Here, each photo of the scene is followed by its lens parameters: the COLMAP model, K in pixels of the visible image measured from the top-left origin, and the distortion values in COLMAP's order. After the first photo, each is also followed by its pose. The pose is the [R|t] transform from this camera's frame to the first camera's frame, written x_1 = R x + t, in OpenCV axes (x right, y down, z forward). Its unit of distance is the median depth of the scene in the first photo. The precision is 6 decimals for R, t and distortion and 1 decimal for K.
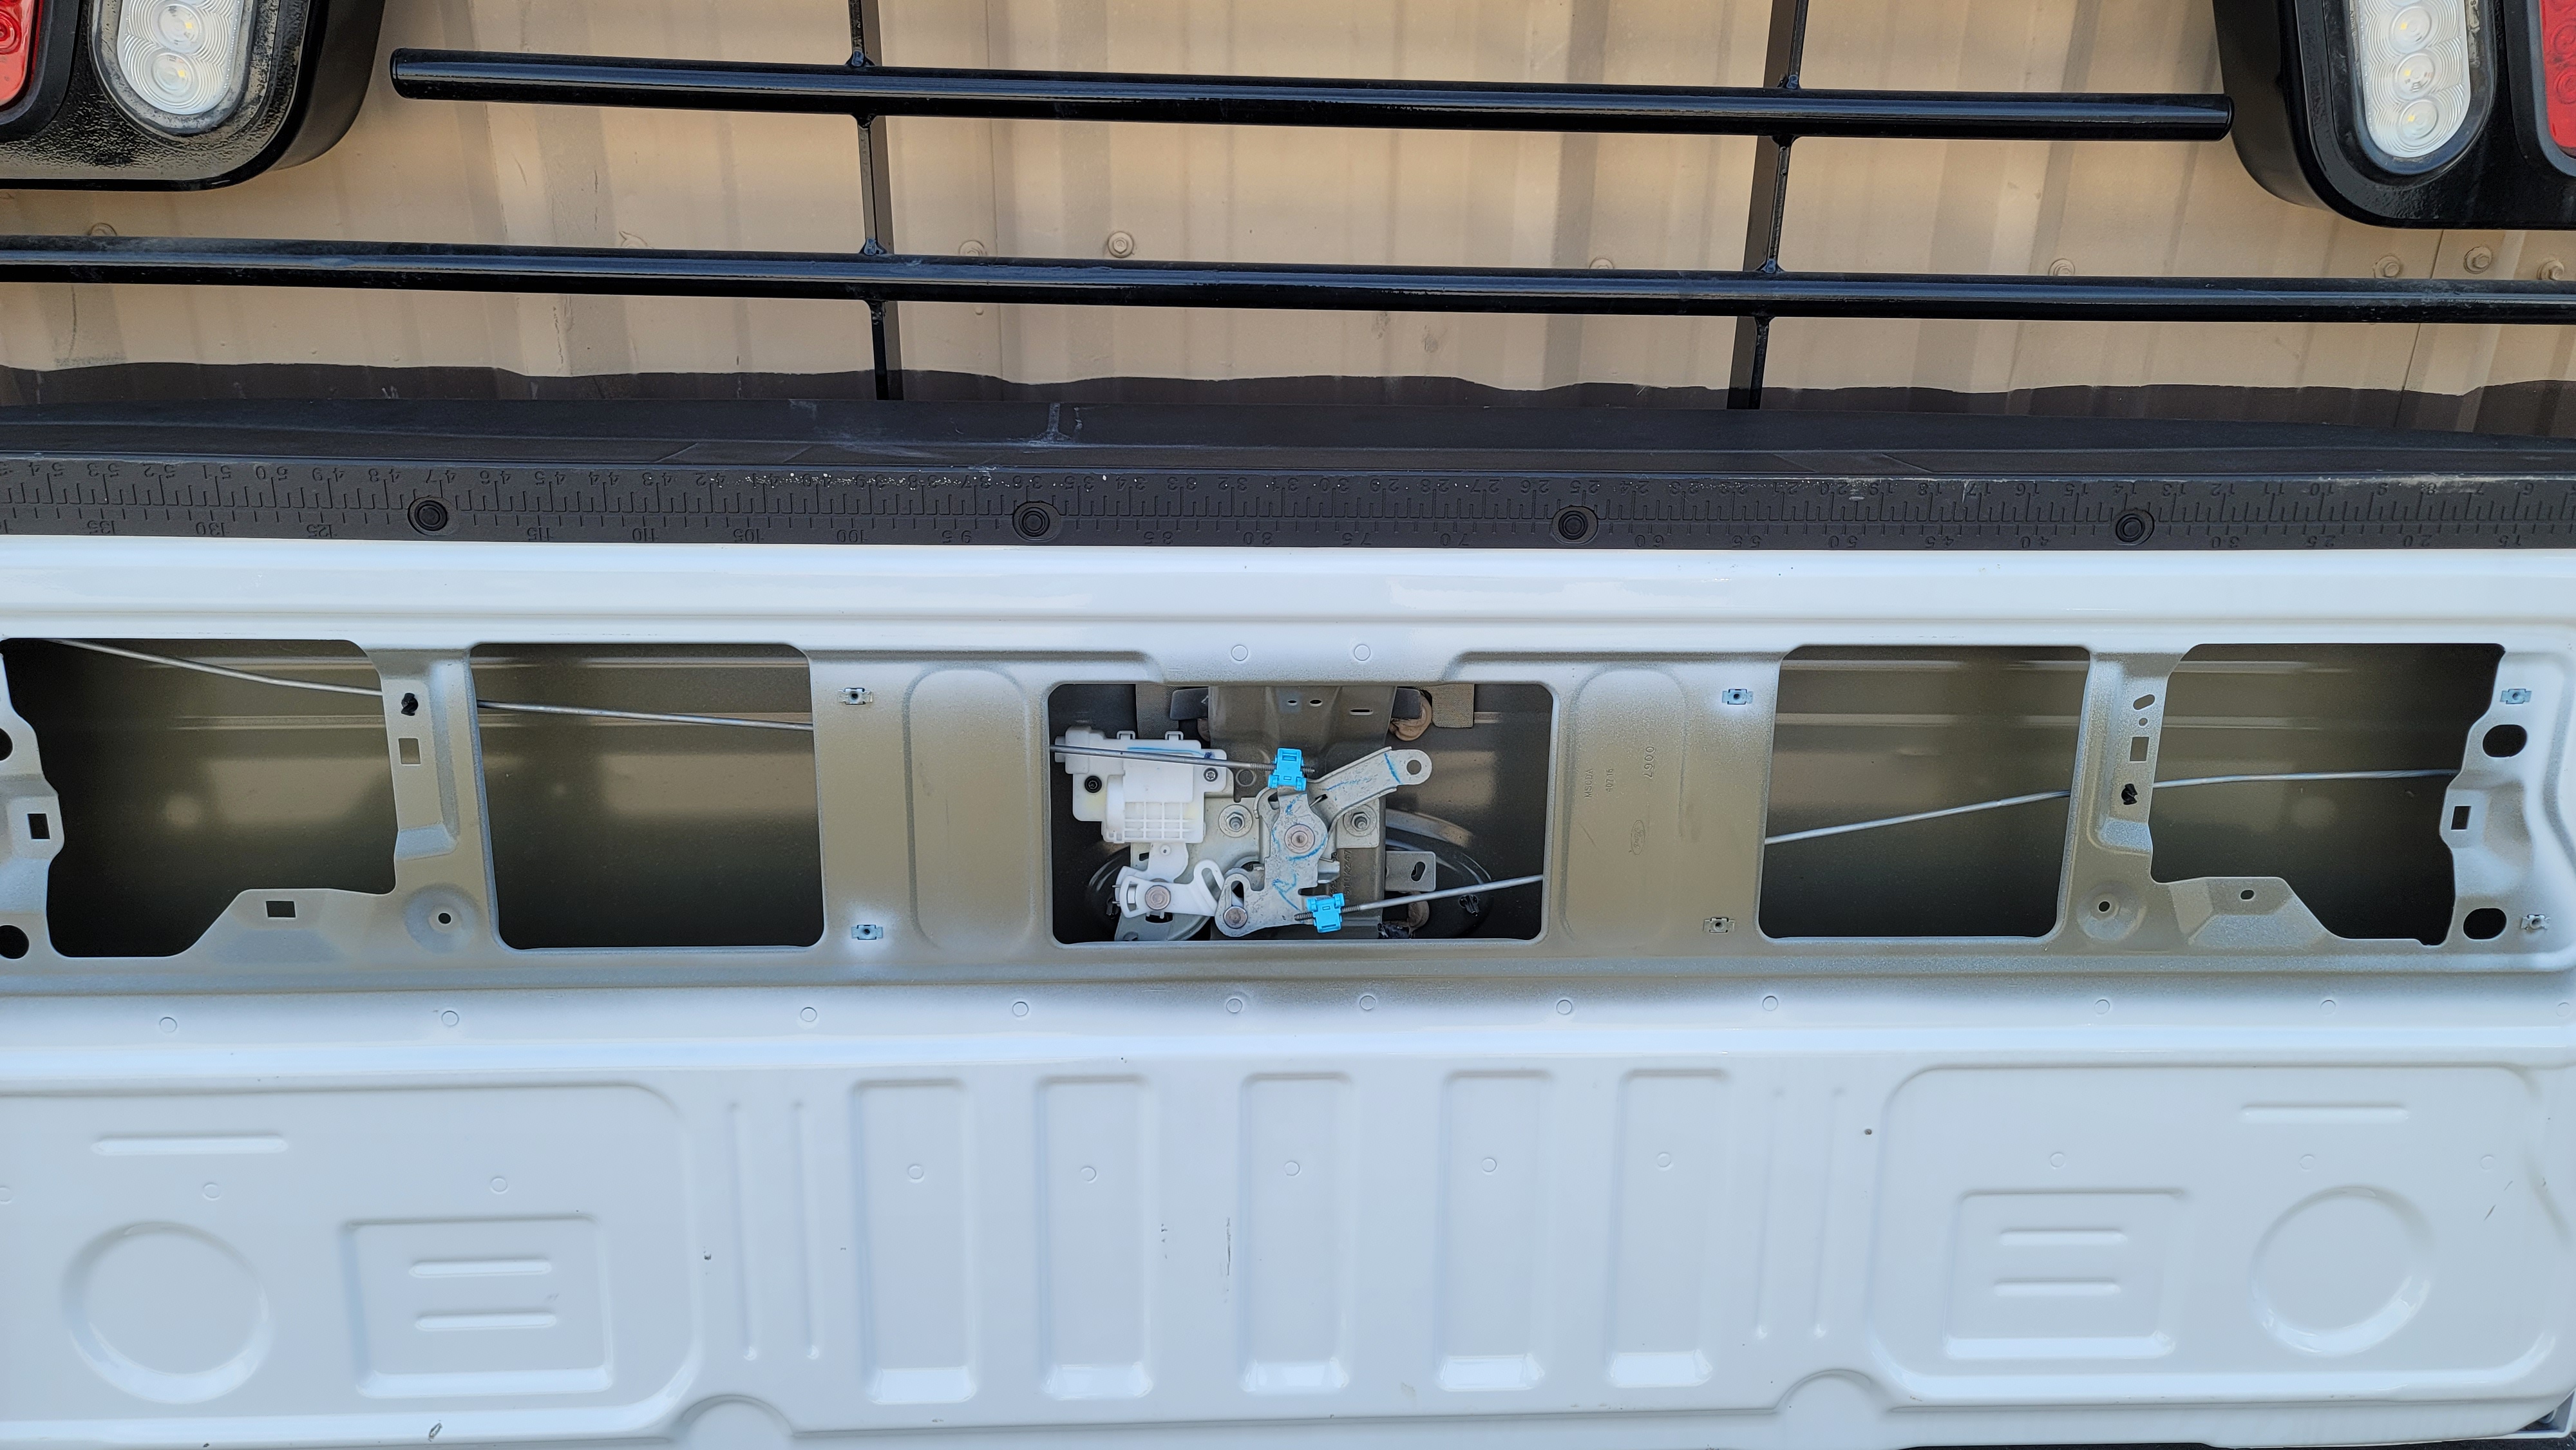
lens RADIAL K [[1882.6, 0, 1349.4], [0, 1882.6, 707.1], [0, 0, 1]] dist [0.038263, -0.020167]
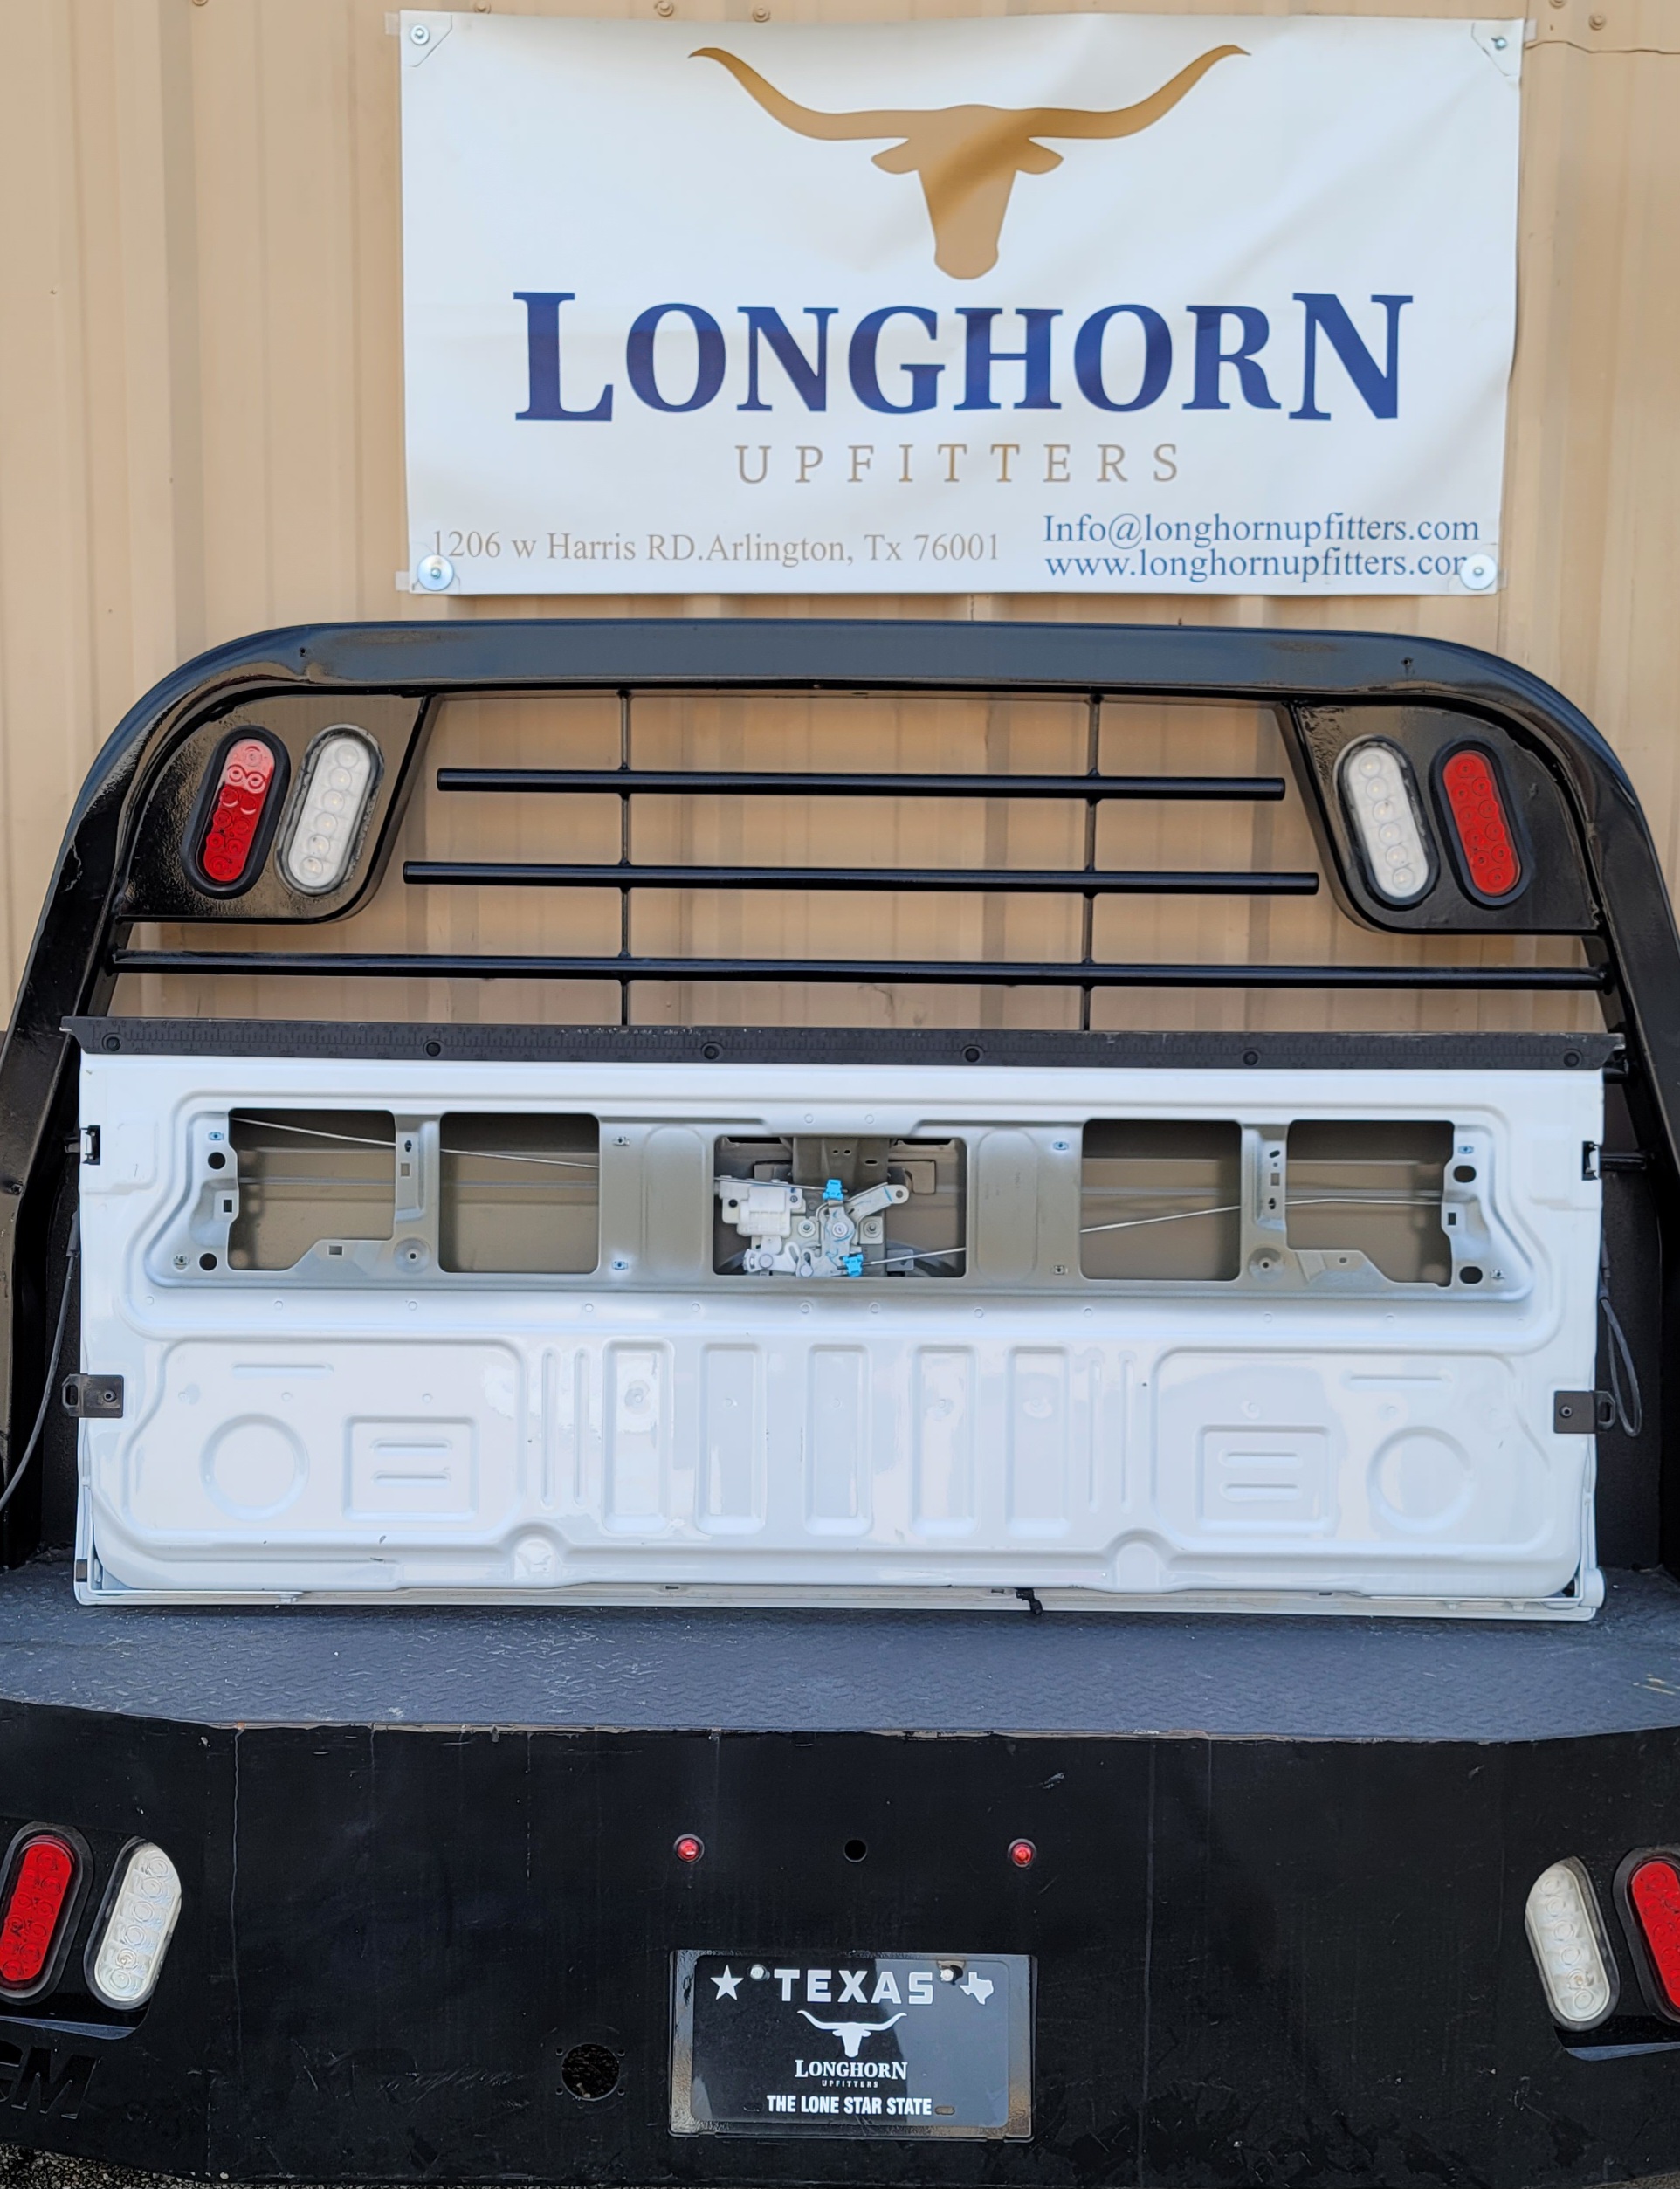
lens RADIAL K [[1706.7, 0, 835.7], [0, 1706.7, 1092.3], [0, 0, 1]] dist [-0.004312, 0.003390]
pose [[0.999009, -0.011518, -0.042998, 0.045804], [-0.000128, 0.965196, -0.261527, 0.389594], [0.044513, 0.261273, 0.964238, -0.714969]]
